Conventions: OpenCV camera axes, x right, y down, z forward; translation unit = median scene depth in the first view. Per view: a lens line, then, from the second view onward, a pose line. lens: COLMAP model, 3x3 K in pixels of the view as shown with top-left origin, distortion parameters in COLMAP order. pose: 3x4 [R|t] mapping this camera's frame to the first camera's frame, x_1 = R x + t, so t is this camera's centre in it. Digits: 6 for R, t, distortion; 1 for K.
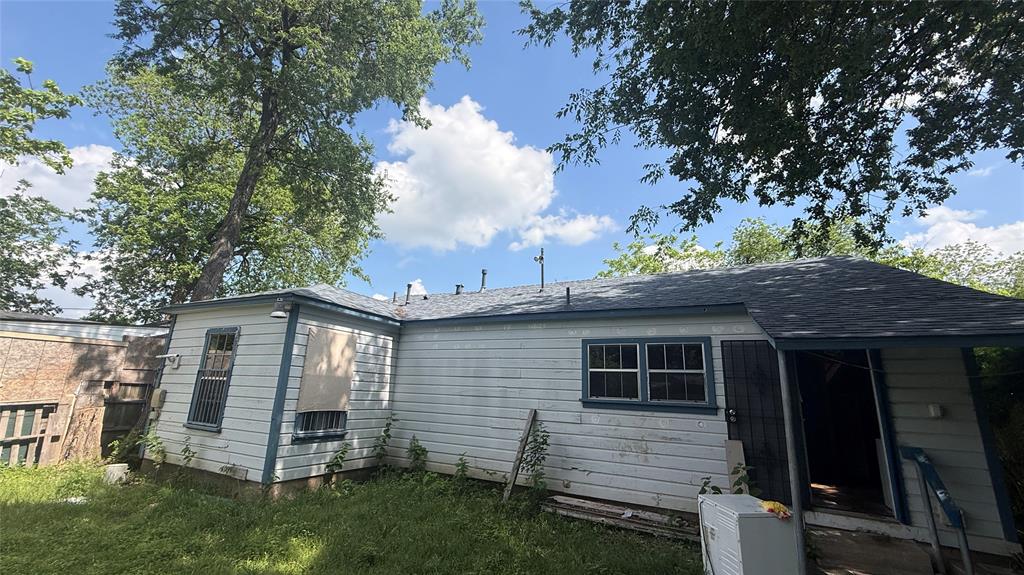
lens RADIAL K [[400.9, 0, 512.0], [0, 400.9, 287.5], [0, 0, 1]] dist [0.001085, -0.000123]
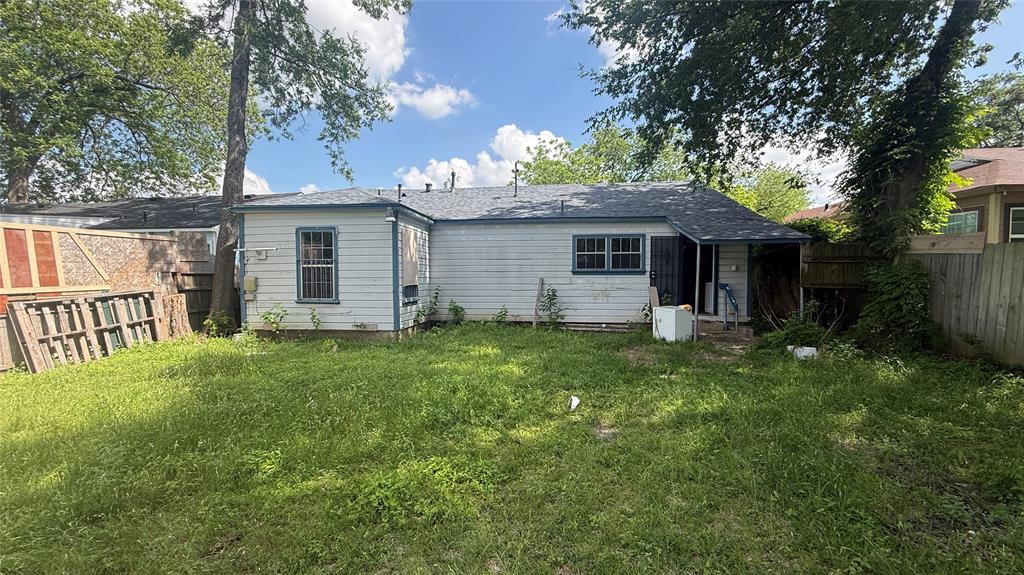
lens RADIAL K [[400.9, 0, 512.0], [0, 400.9, 287.5], [0, 0, 1]] dist [0.001085, -0.000123]
pose [[0.934486, -0.052655, 0.352085, -0.615666], [-0.052191, 0.958052, 0.281802, -0.106876], [-0.352154, -0.281715, 0.892538, -0.407873]]
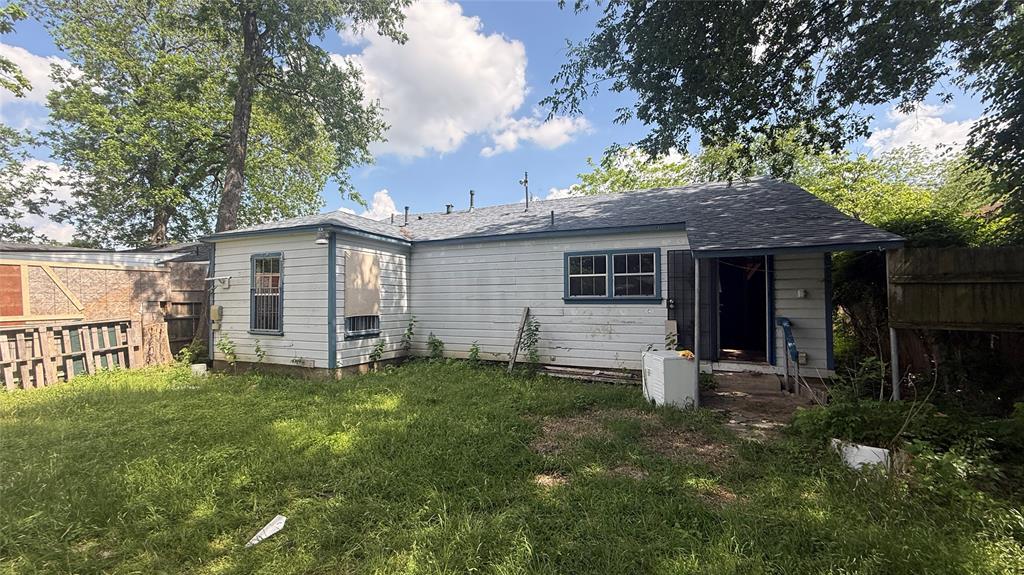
lens RADIAL K [[400.9, 0, 512.0], [0, 400.9, 287.5], [0, 0, 1]] dist [0.001085, -0.000123]
pose [[0.996888, -0.040988, 0.067333, -0.078314], [0.024877, 0.974117, 0.224671, -0.051591], [-0.074799, -0.222297, 0.972106, -0.242917]]
